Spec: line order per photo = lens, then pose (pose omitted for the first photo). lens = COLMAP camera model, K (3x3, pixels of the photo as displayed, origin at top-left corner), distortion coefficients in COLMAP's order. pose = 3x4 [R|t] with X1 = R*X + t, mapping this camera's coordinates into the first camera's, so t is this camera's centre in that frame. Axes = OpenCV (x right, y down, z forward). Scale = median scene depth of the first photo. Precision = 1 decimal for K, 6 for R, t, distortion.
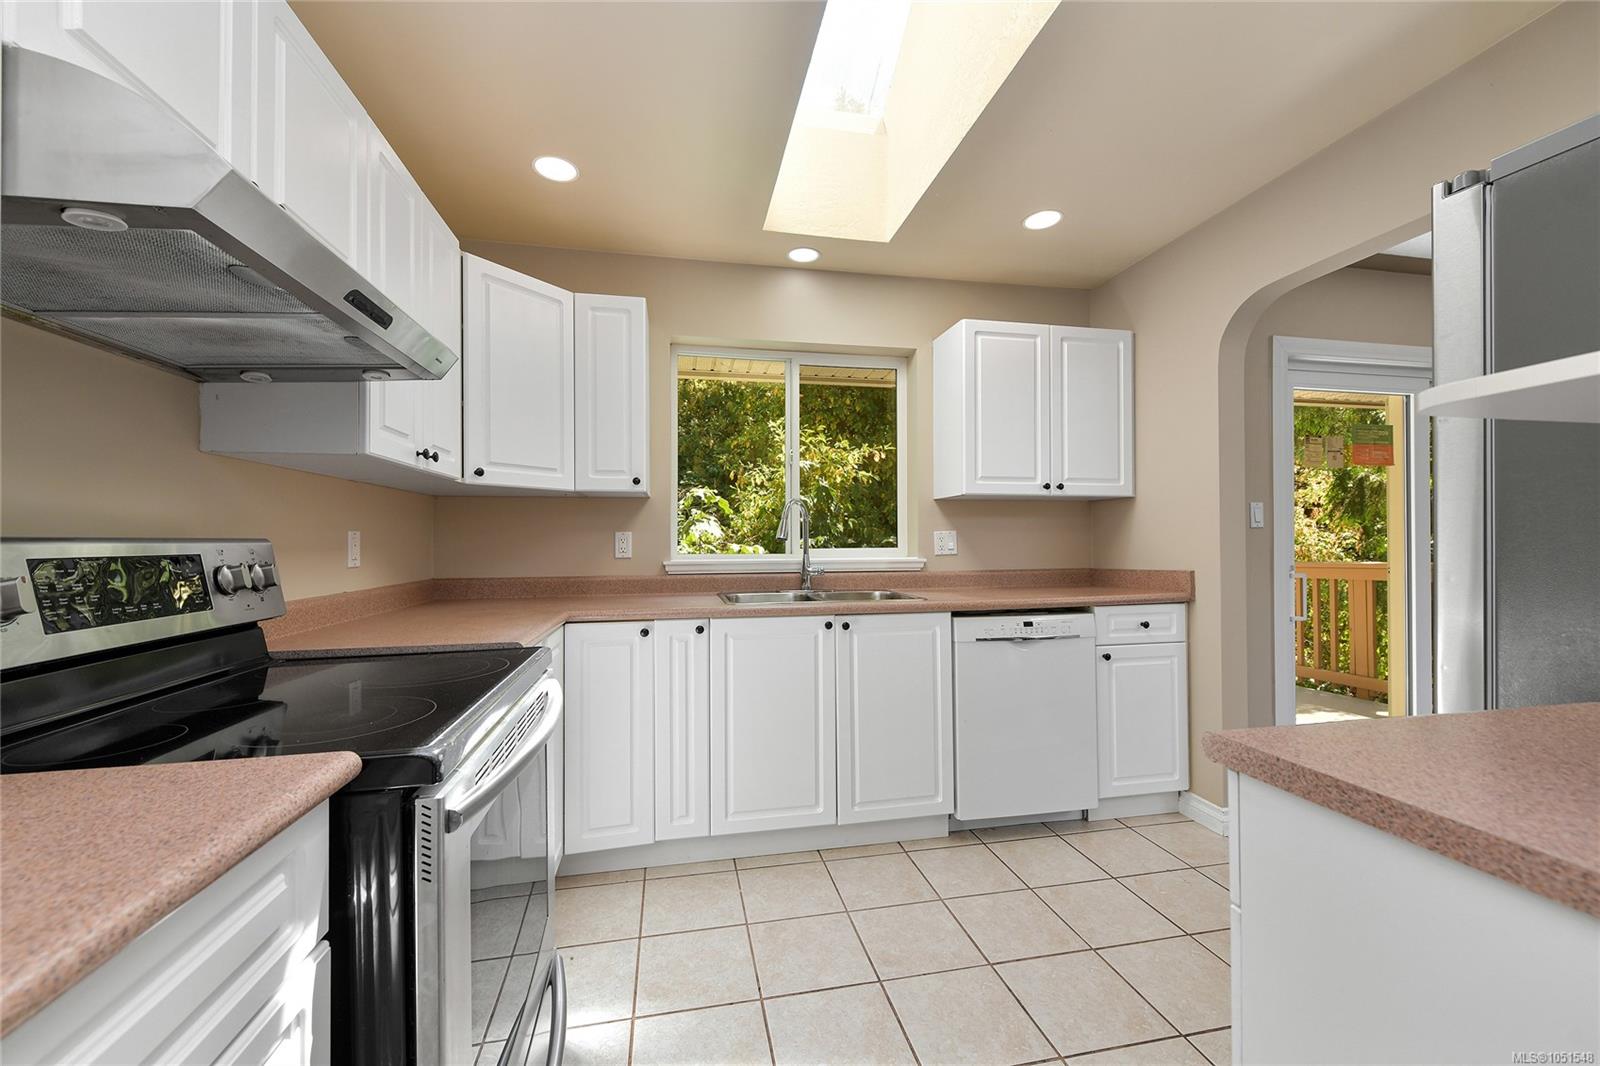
lens RADIAL K [[660.9, 0, 813.0], [0, 660.9, 536.8], [0, 0, 1]] dist [0.000614, 0.000042]
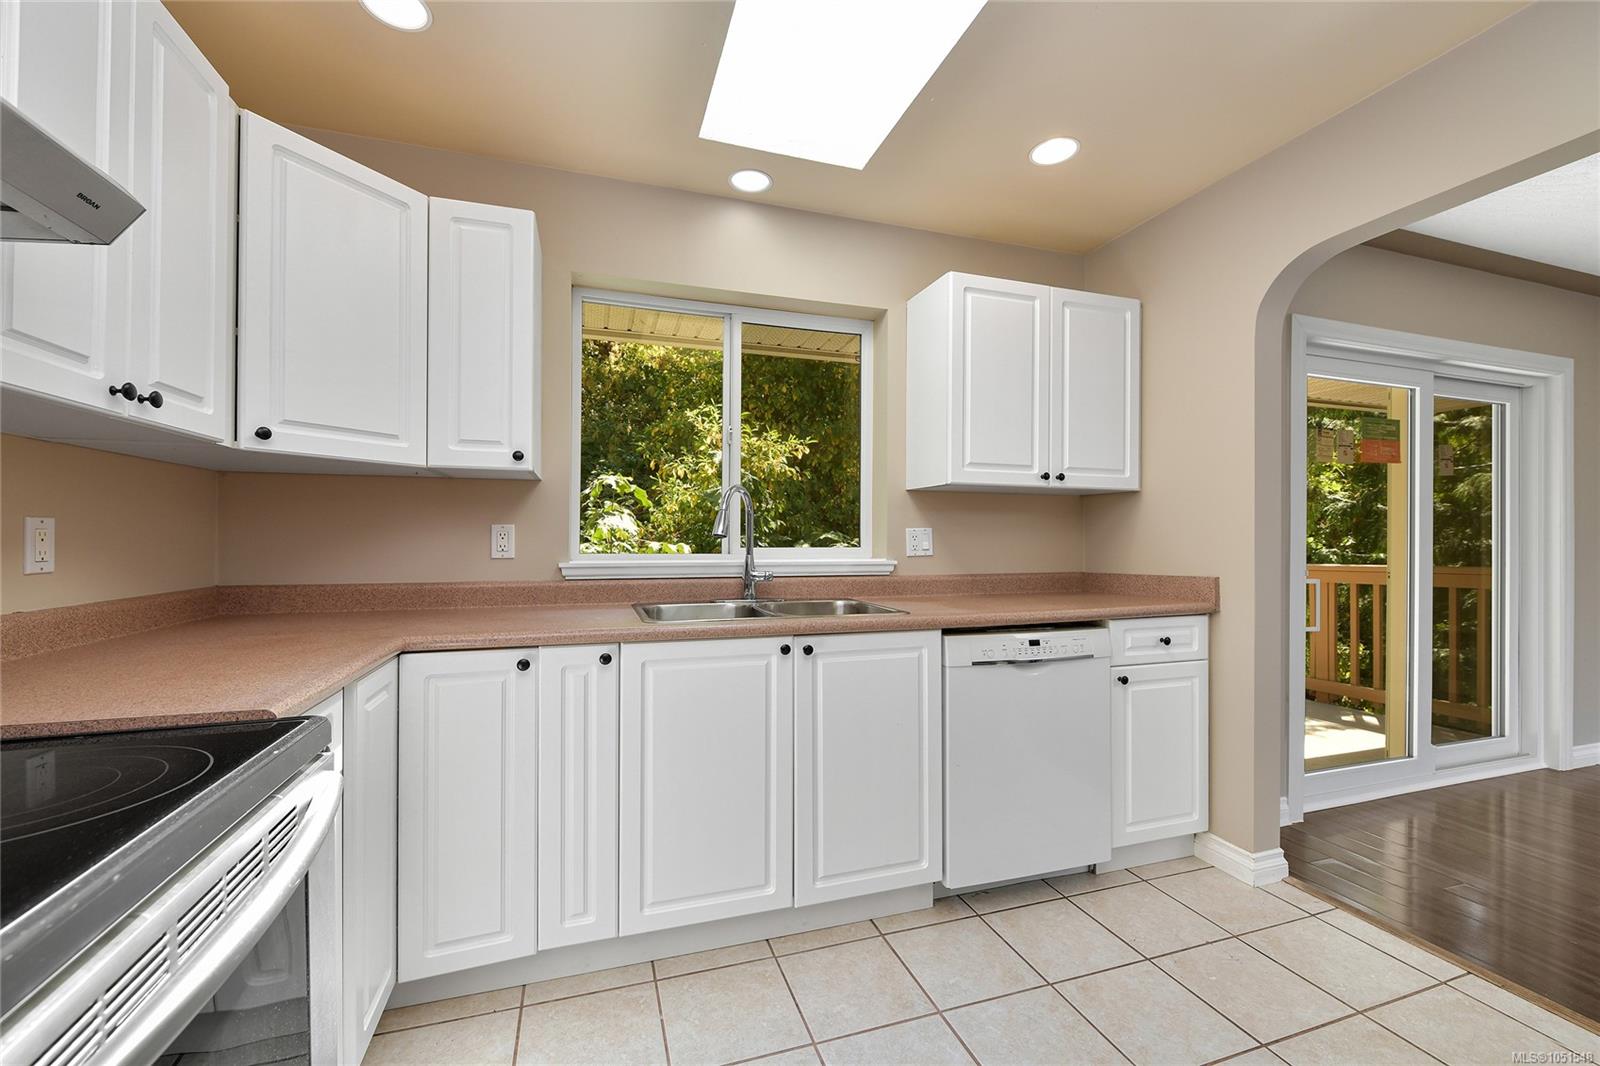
lens RADIAL K [[650.7, 0, 882.0], [0, 650.7, 535.7], [0, 0, 1]] dist [-0.001179, 0.000007]
pose [[0.976201, 0.009291, 0.216667, -0.029896], [-0.009647, 0.999953, 0.000587, 0.001021], [-0.216651, -0.002663, 0.976245, 0.229742]]
